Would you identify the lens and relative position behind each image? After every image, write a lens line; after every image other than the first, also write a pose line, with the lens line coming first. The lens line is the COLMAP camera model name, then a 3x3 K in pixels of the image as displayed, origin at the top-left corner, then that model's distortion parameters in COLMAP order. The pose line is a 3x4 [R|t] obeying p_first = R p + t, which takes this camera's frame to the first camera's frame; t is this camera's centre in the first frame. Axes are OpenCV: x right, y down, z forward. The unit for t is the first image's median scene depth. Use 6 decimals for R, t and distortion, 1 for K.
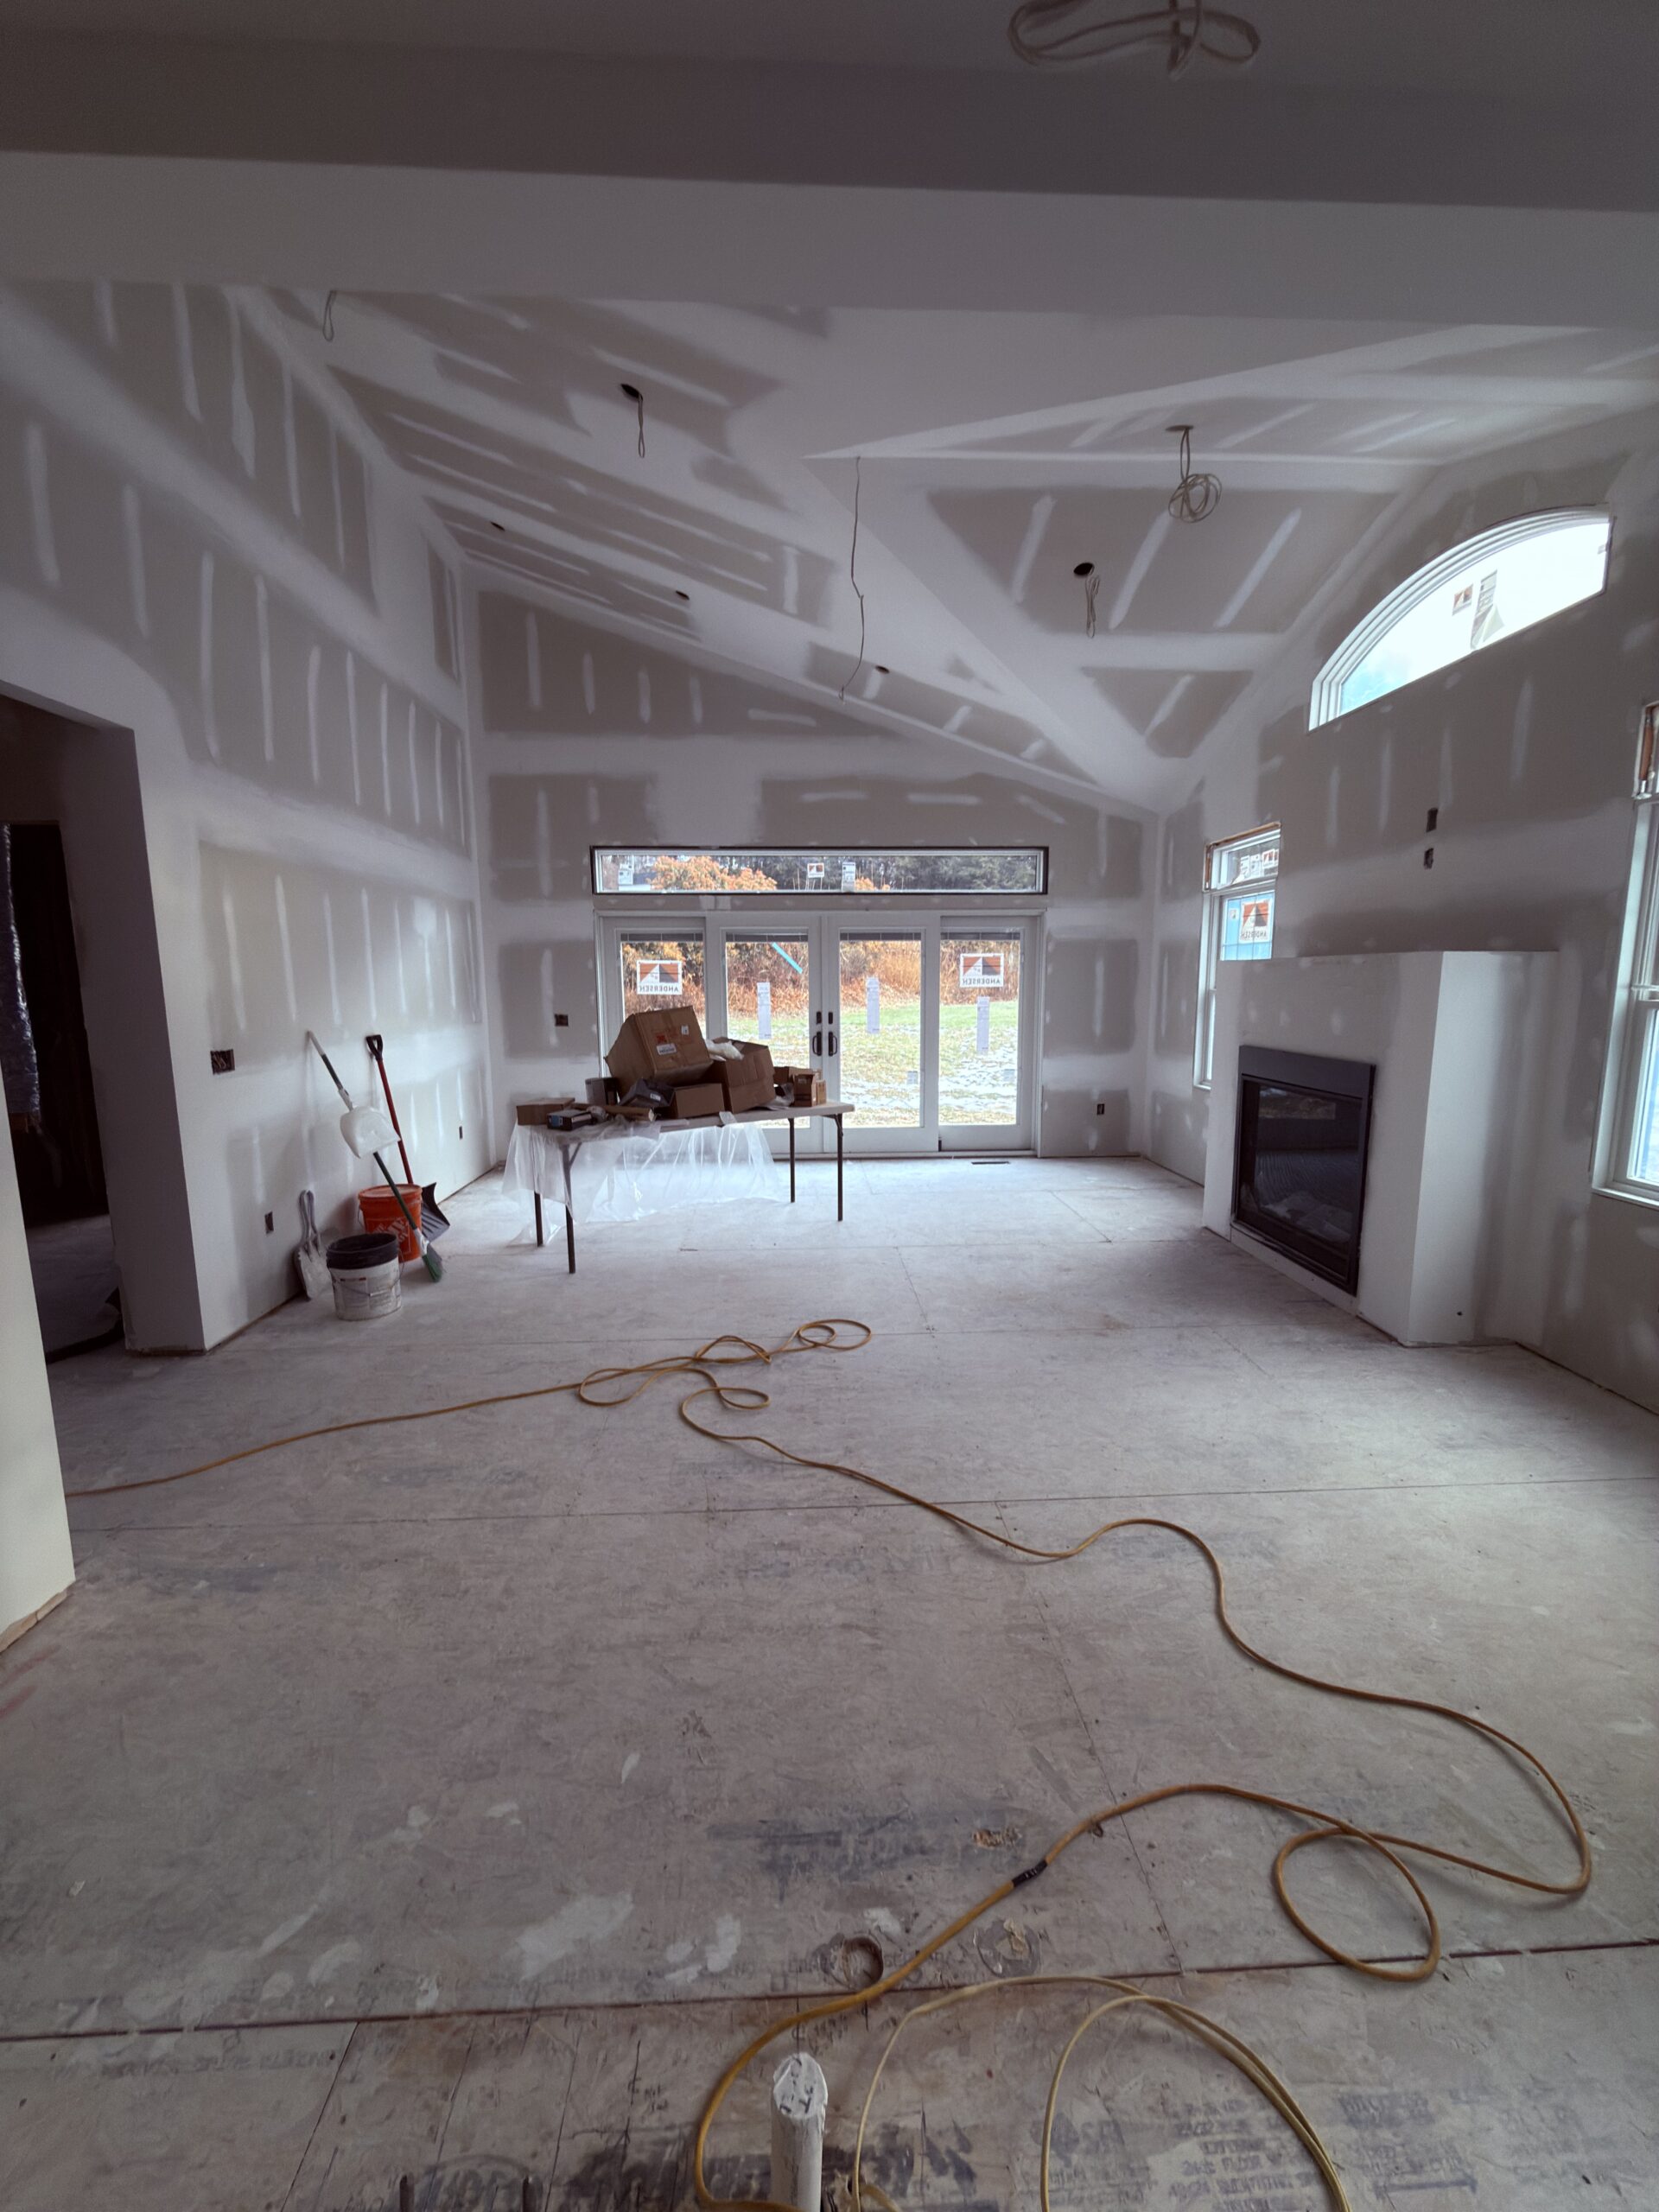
lens RADIAL K [[873.9, 0, 829.5], [0, 873.9, 1106.0], [0, 0, 1]] dist [0.000502, 0.000060]
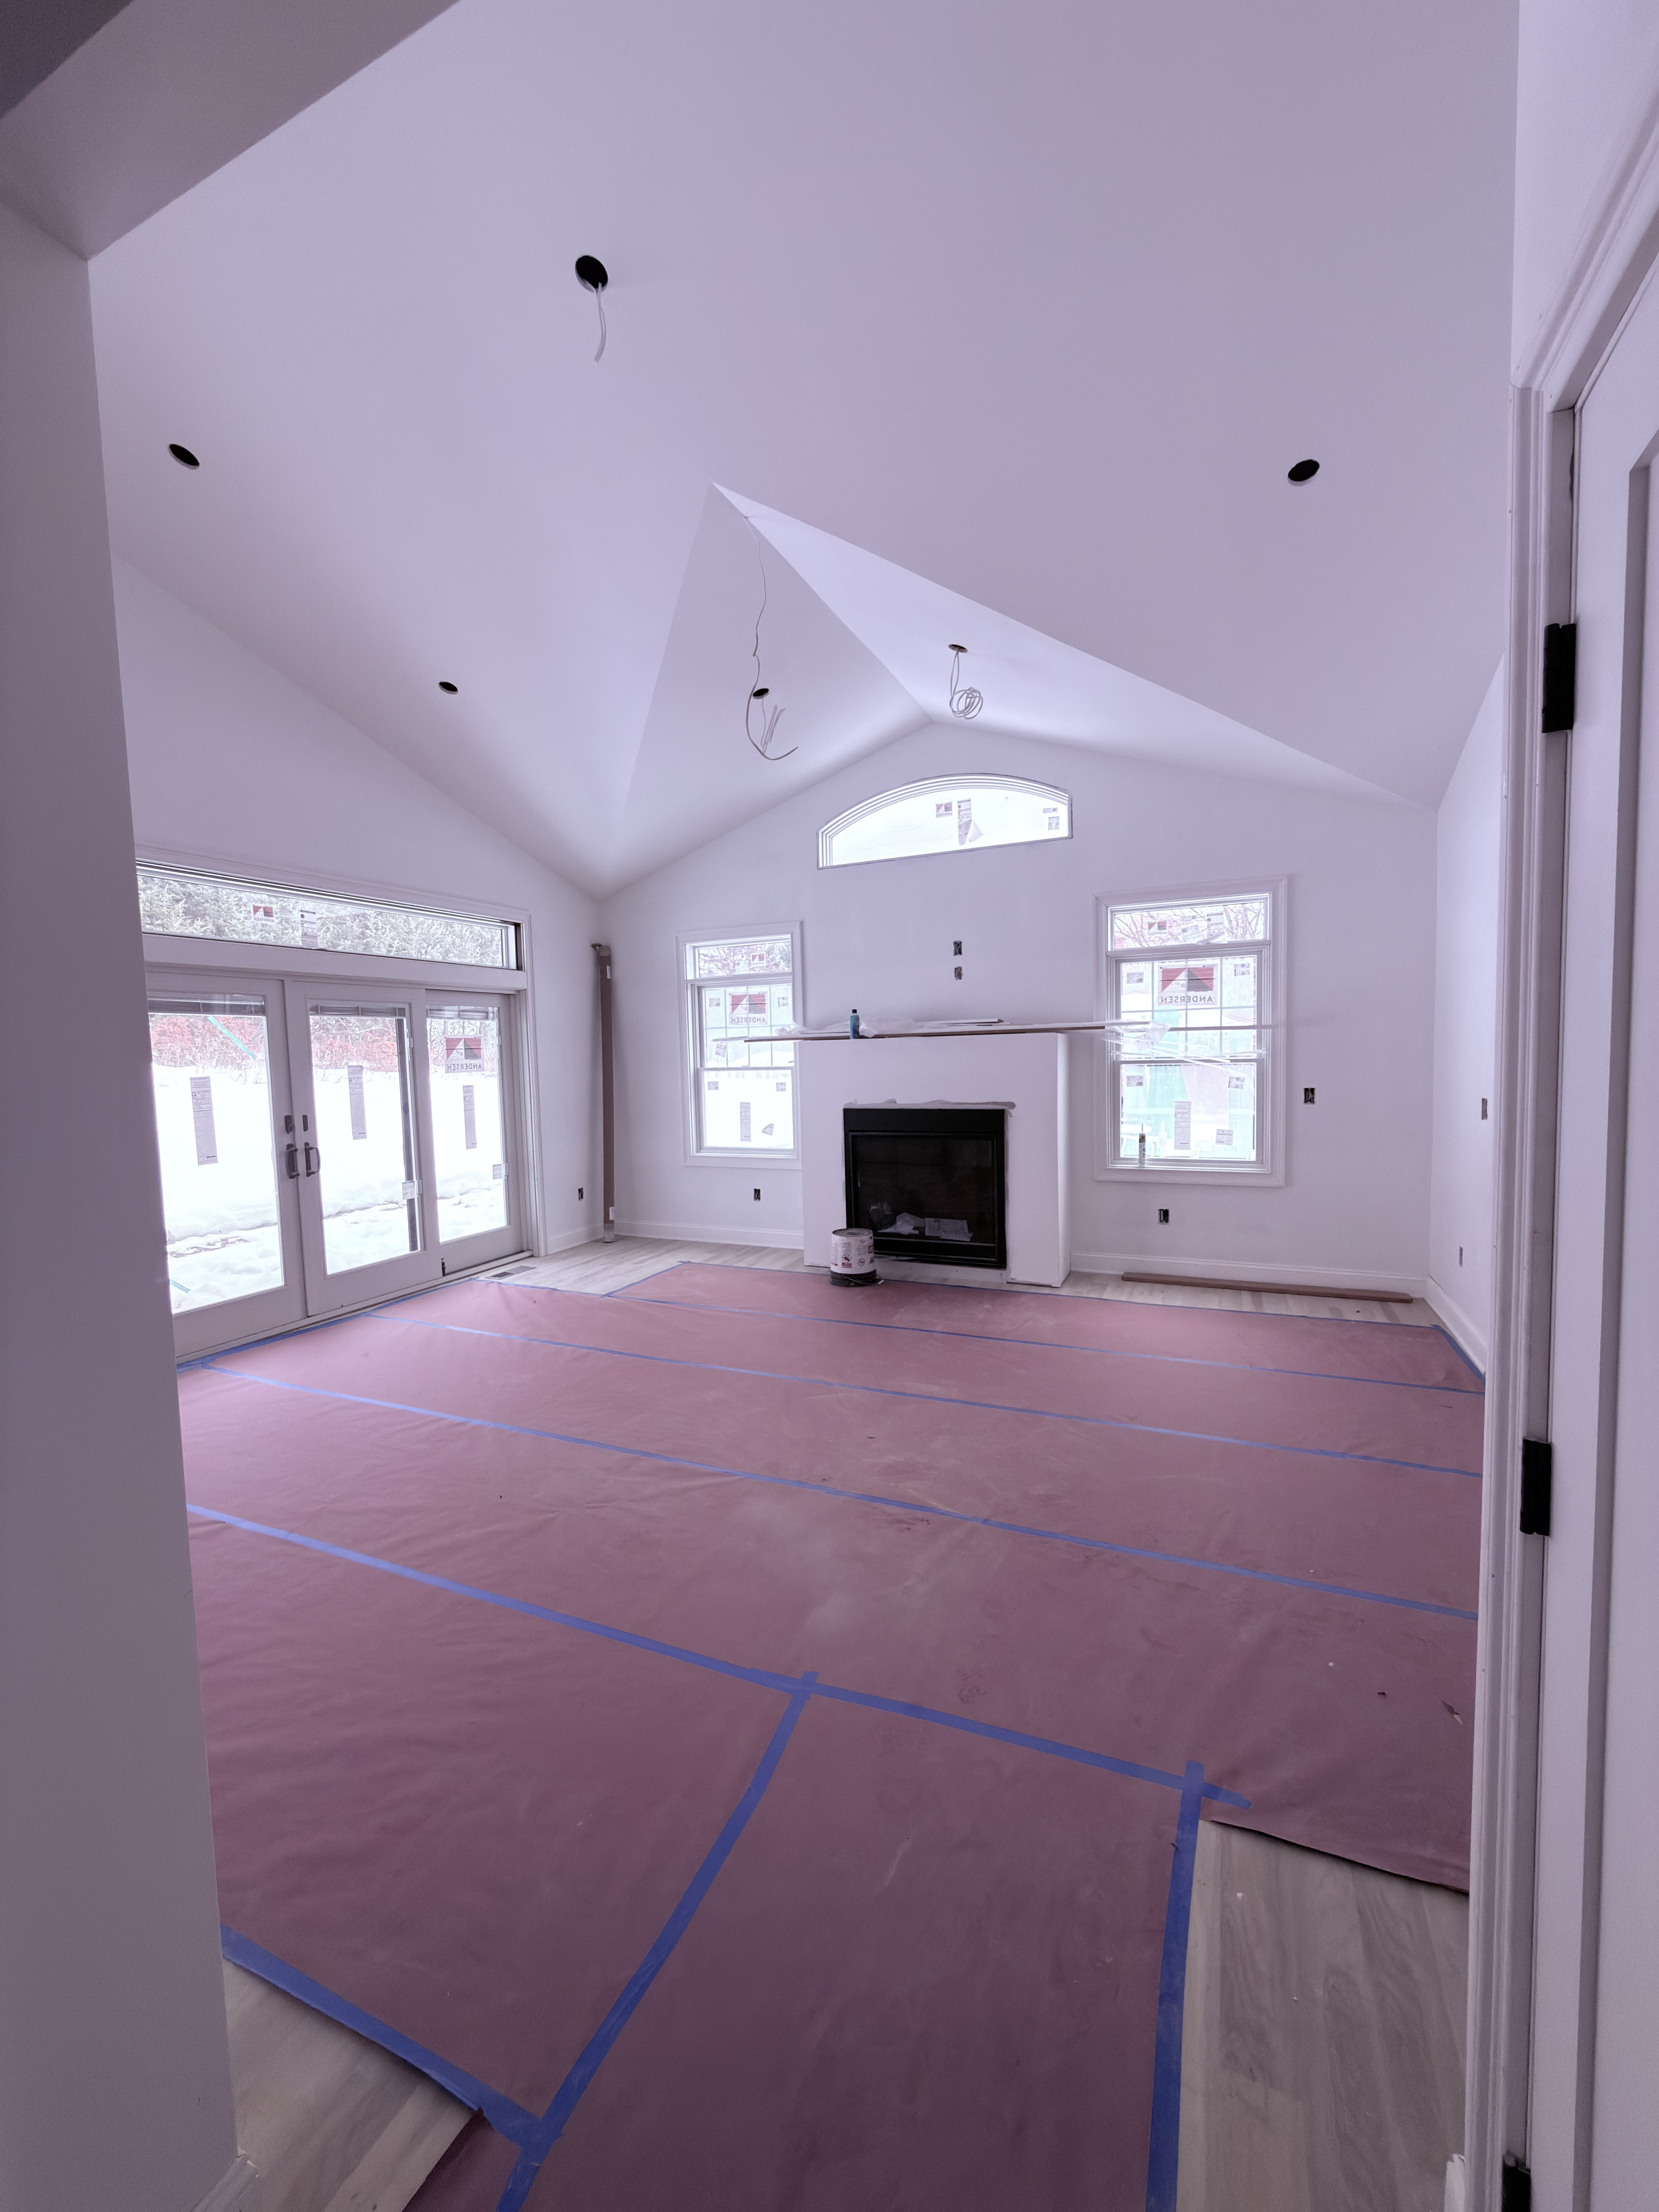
lens RADIAL K [[873.9, 0, 829.5], [0, 873.9, 1106.0], [0, 0, 1]] dist [0.000502, 0.000060]
pose [[0.449987, -0.064460, 0.890705, -0.746183], [0.151676, 0.988417, -0.005096, -0.080134], [-0.880060, 0.137392, 0.454552, 0.526052]]
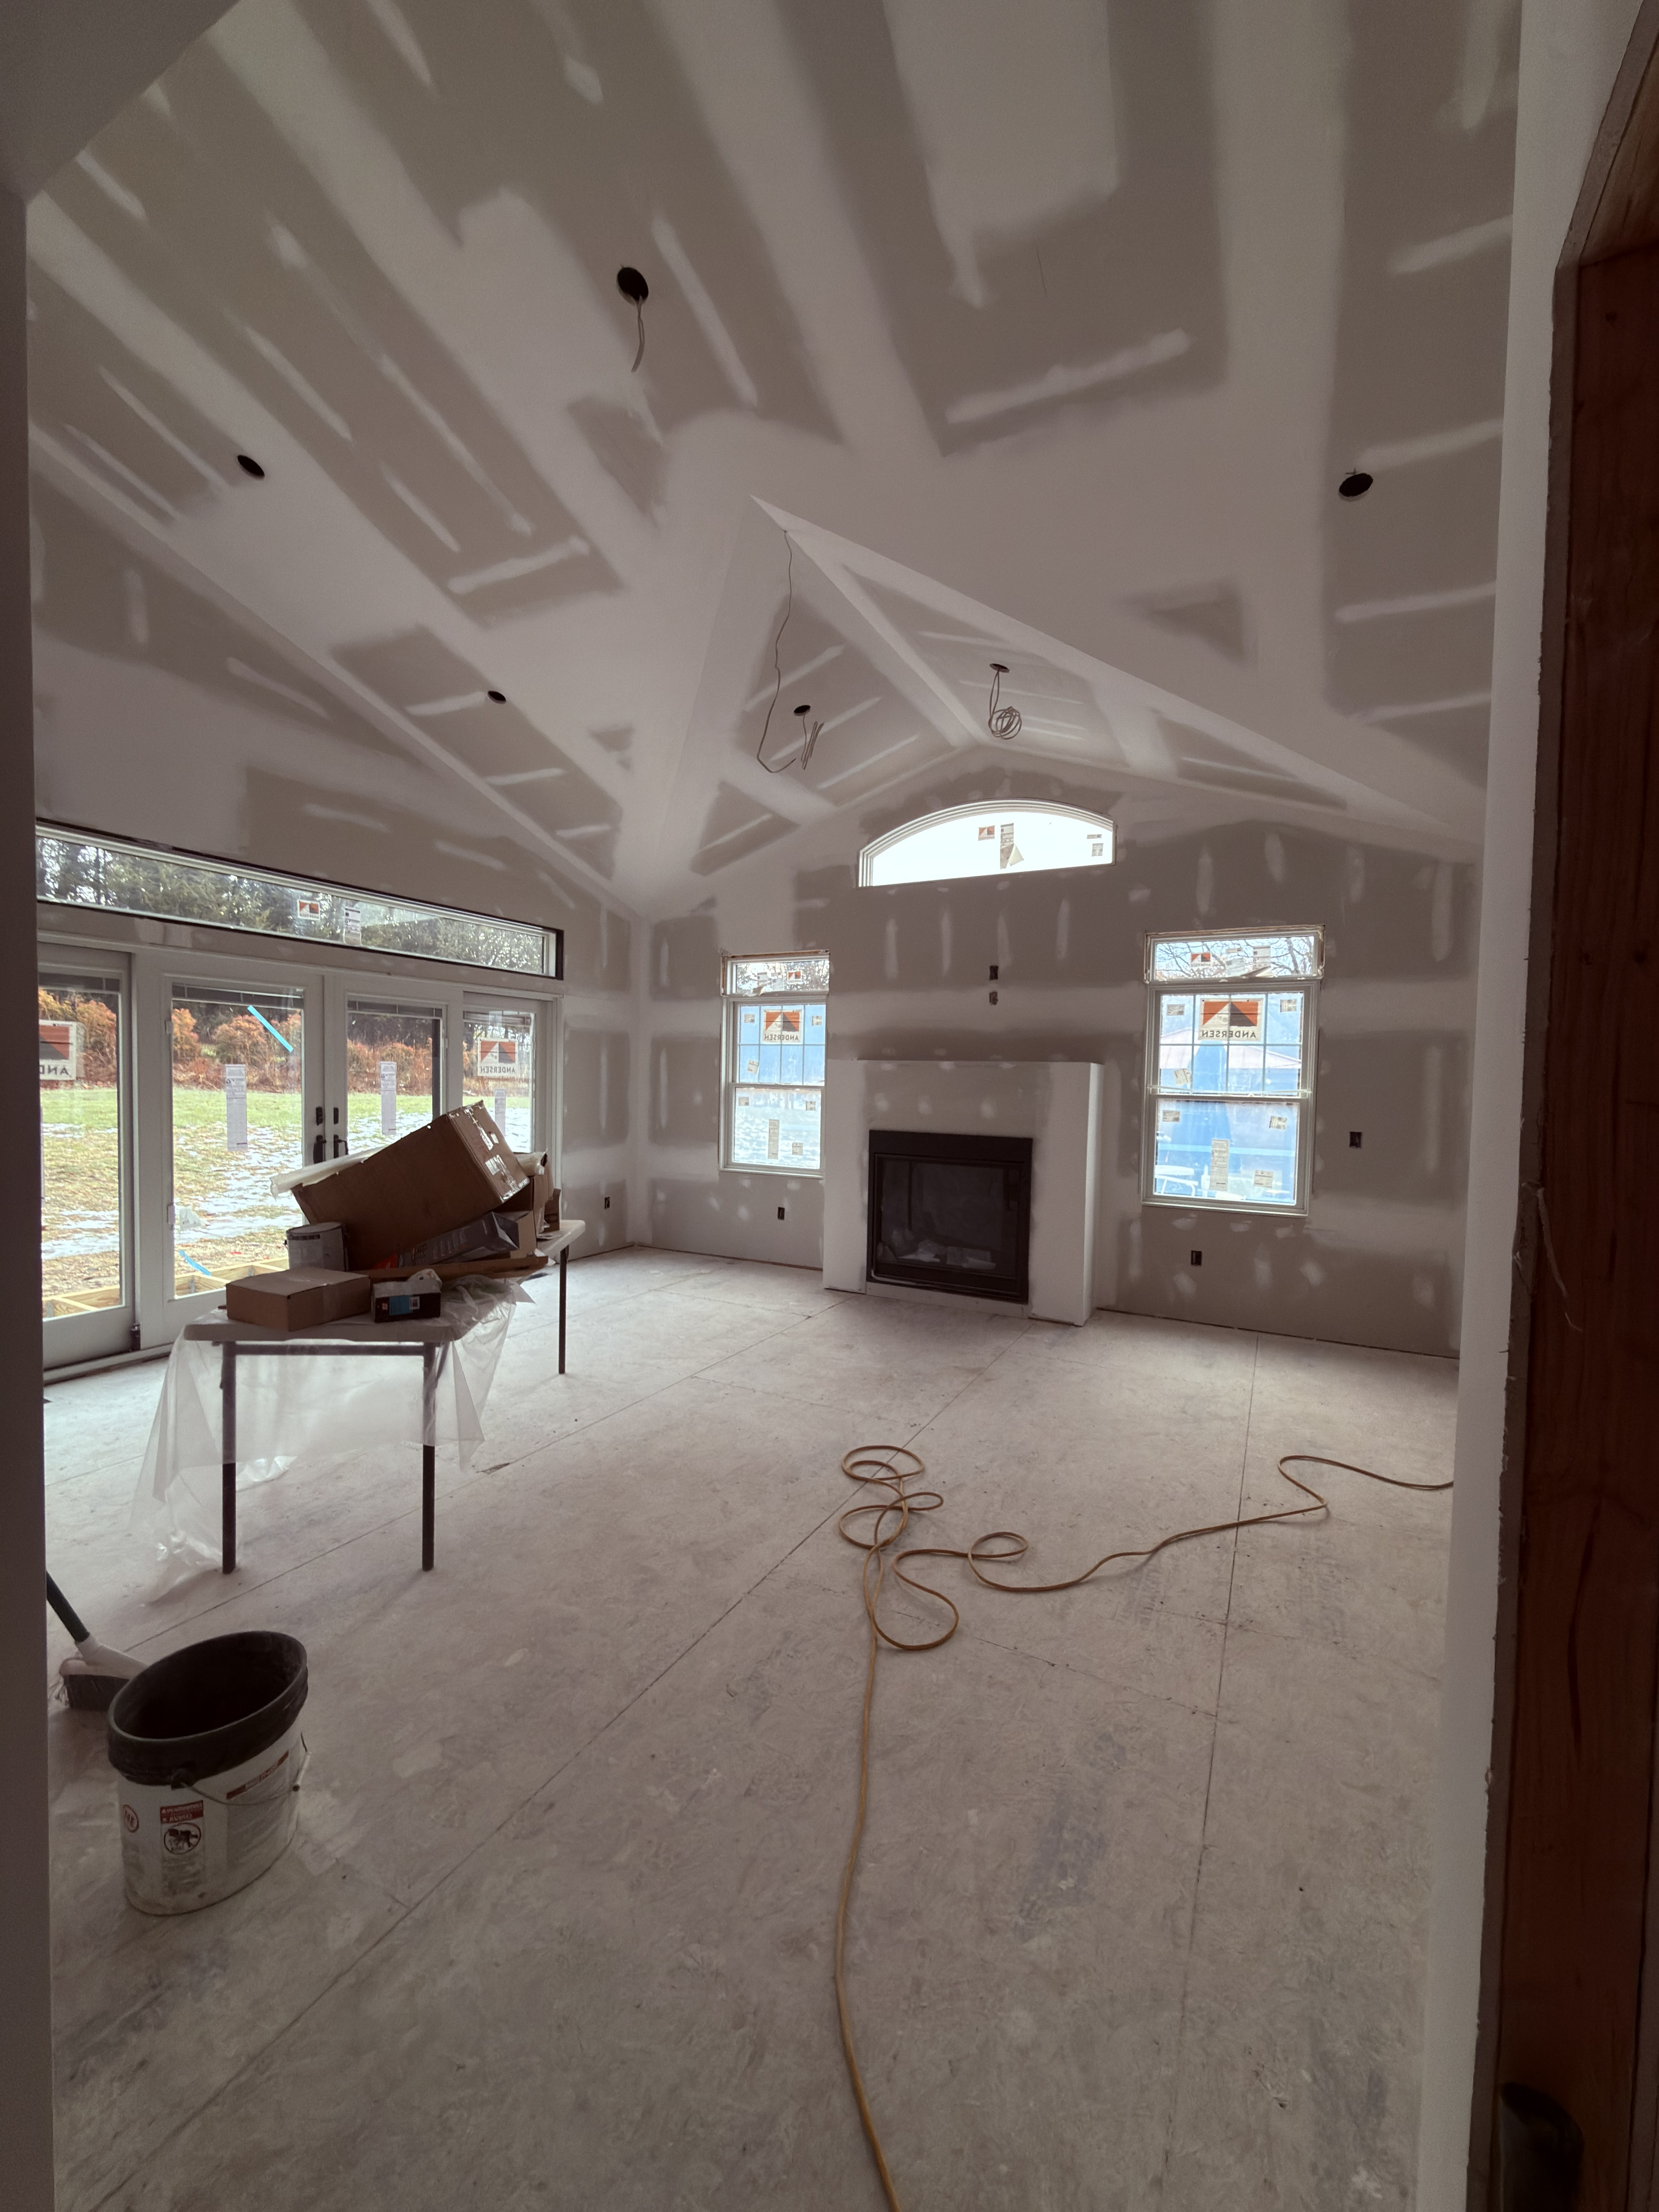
lens RADIAL K [[873.9, 0, 829.5], [0, 873.9, 1106.0], [0, 0, 1]] dist [0.000502, 0.000060]
pose [[0.504960, -0.012717, 0.863049, -0.709305], [0.100171, 0.993999, -0.043962, -0.062601], [-0.857310, 0.108652, 0.503204, 0.498173]]
